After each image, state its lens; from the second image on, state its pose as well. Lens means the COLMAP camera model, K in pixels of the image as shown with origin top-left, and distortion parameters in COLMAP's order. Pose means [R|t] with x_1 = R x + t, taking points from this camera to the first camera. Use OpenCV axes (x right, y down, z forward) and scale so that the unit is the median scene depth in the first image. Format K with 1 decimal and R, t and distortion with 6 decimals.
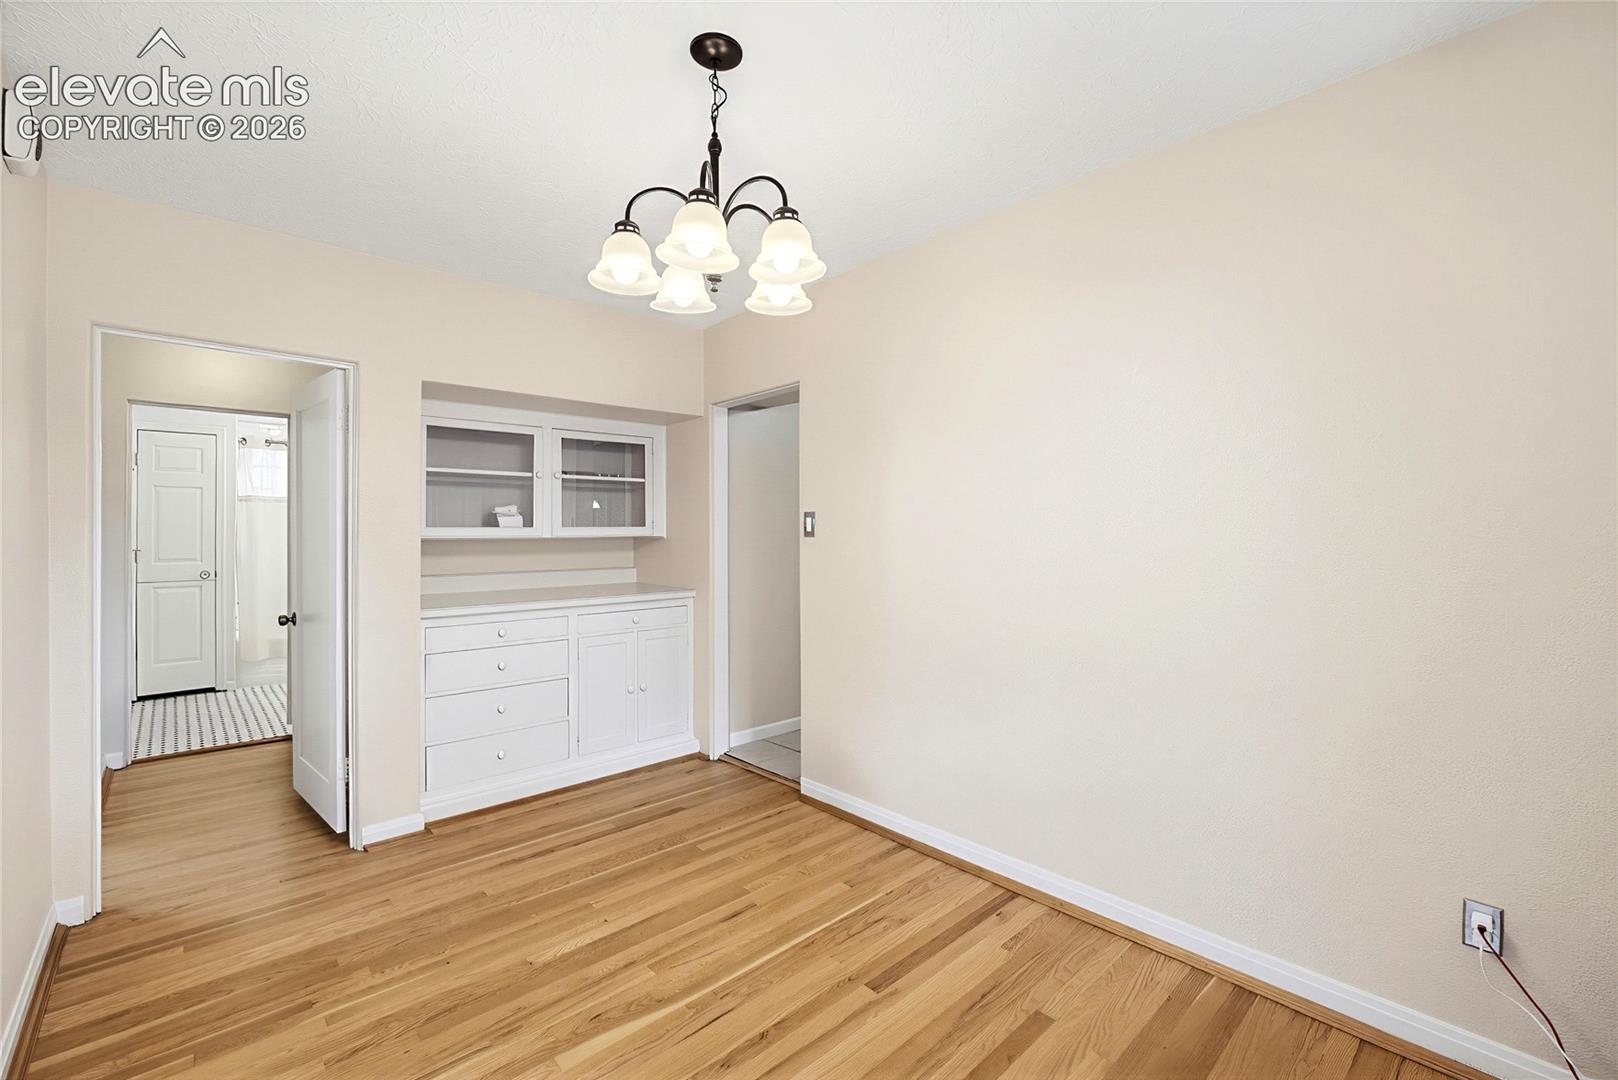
lens RADIAL K [[690.2, 0, 811.2], [0, 690.2, 531.9], [0, 0, 1]] dist [-0.011429, 0.002049]
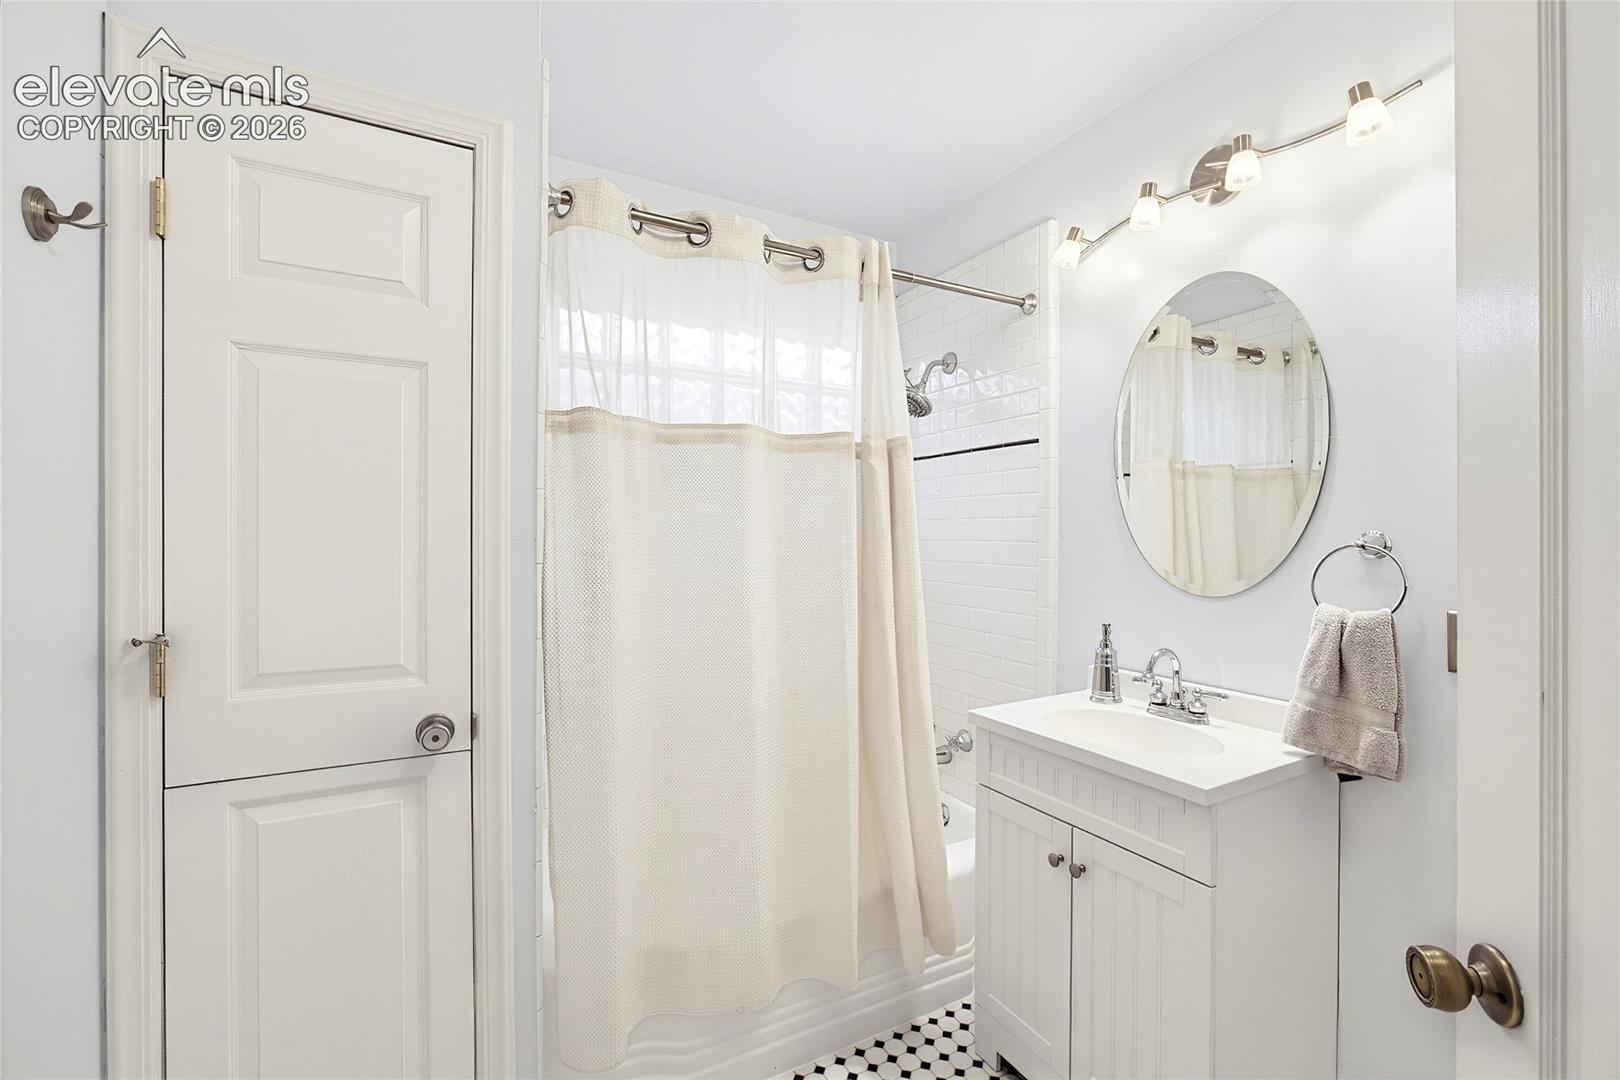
lens RADIAL K [[691.0, 0, 804.4], [0, 691.0, 536.5], [0, 0, 1]] dist [-0.011429, 0.002049]
pose [[0.968935, 0.000239, -0.247316, -0.700678], [-0.000719, 0.999998, -0.001850, -0.005092], [0.247315, 0.001970, 0.968933, 0.798342]]
